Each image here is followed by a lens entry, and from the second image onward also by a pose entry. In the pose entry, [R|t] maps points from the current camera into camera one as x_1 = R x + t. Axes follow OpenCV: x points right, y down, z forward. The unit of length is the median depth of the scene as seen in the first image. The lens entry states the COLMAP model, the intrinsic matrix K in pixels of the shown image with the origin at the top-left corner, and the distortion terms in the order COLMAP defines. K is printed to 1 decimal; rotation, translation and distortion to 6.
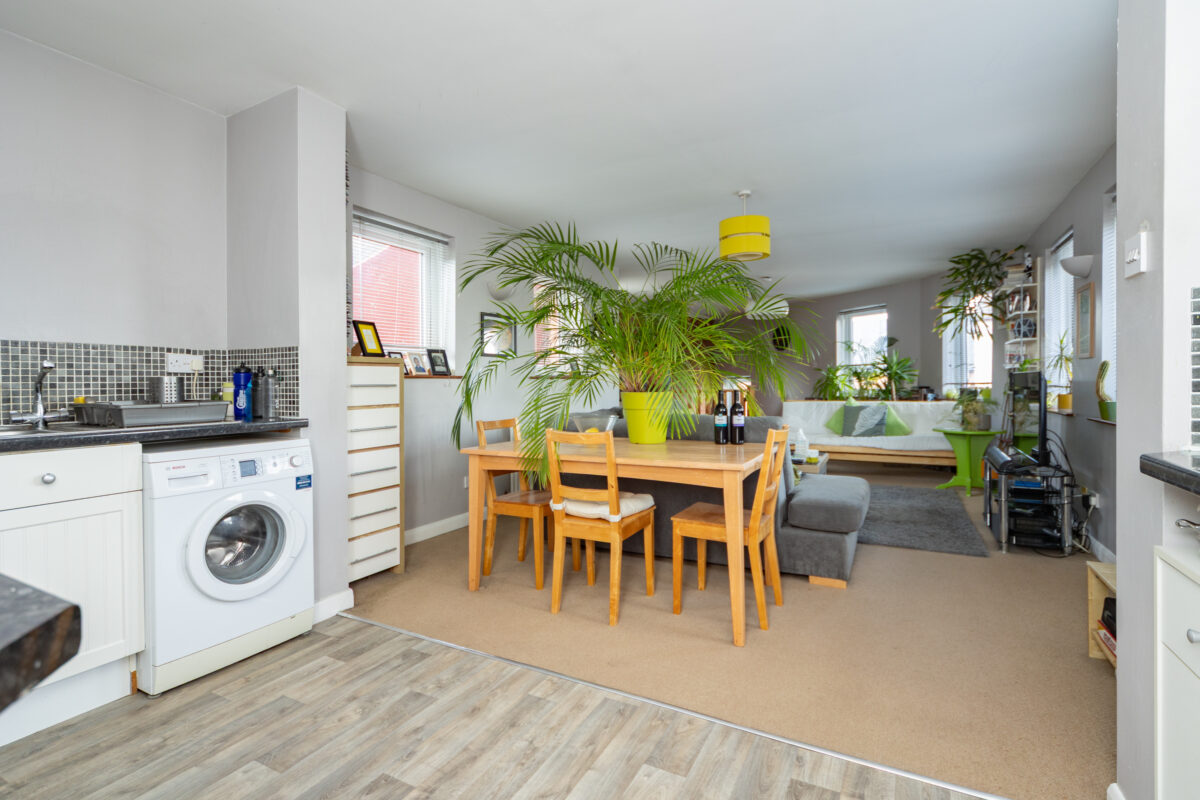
lens RADIAL K [[589.6, 0, 615.6], [0, 589.6, 385.8], [0, 0, 1]] dist [0.000600, 0.000085]
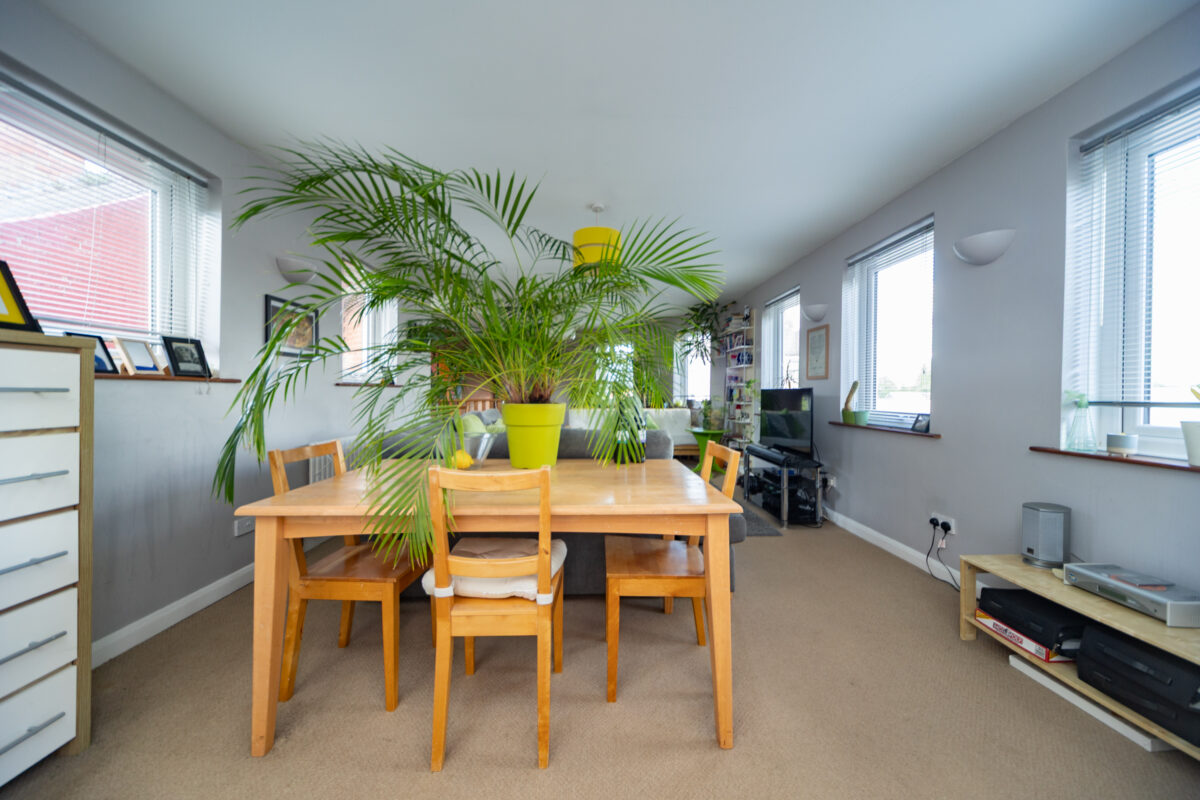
lens RADIAL K [[413.4, 0, 602.9], [0, 413.4, 393.8], [0, 0, 1]] dist [0.000133, -0.000144]
pose [[0.880194, 0.010825, 0.474491, -0.083818], [-0.007395, 0.999931, -0.009095, 0.001212], [-0.474557, 0.004496, 0.880213, 0.285570]]
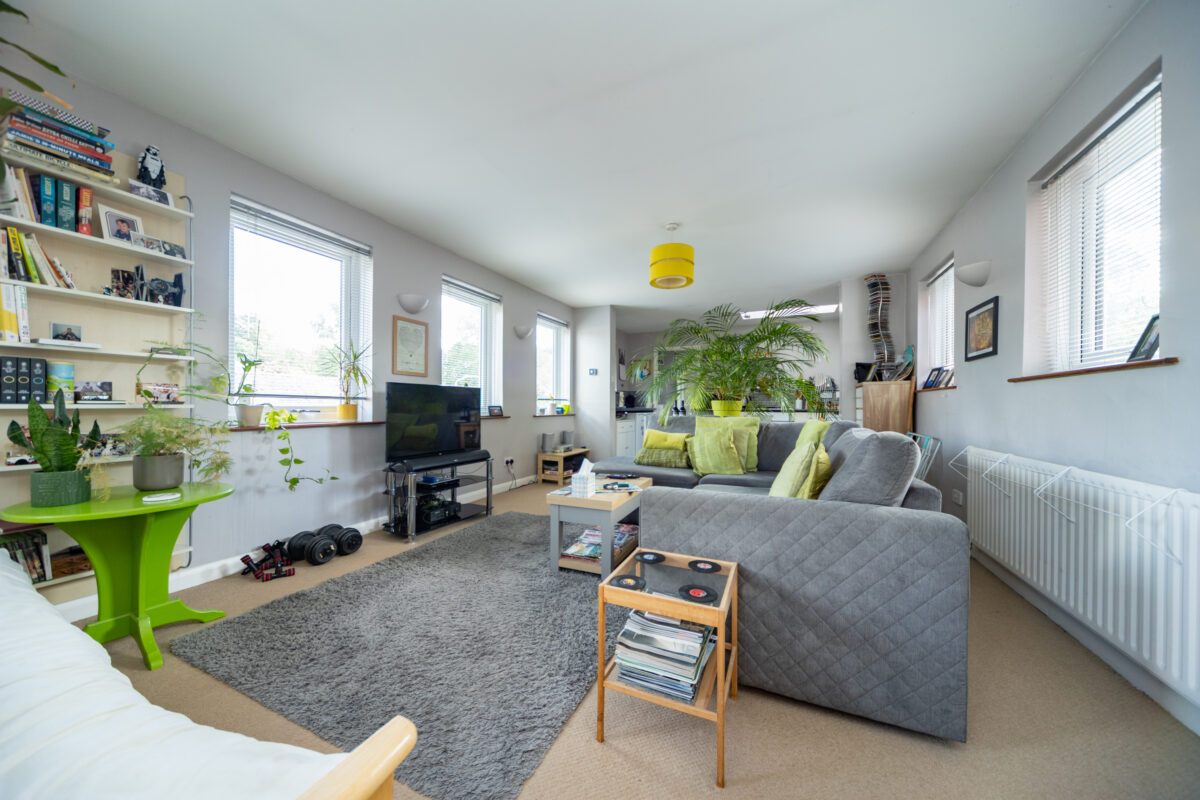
lens RADIAL K [[413.4, 0, 598.6], [0, 413.4, 403.9], [0, 0, 1]] dist [0.000133, -0.000144]
pose [[-0.999802, -0.001807, -0.019809, 0.300535], [-0.002001, 0.999950, 0.009768, 0.005646], [0.019790, 0.009806, -0.999756, 1.433729]]
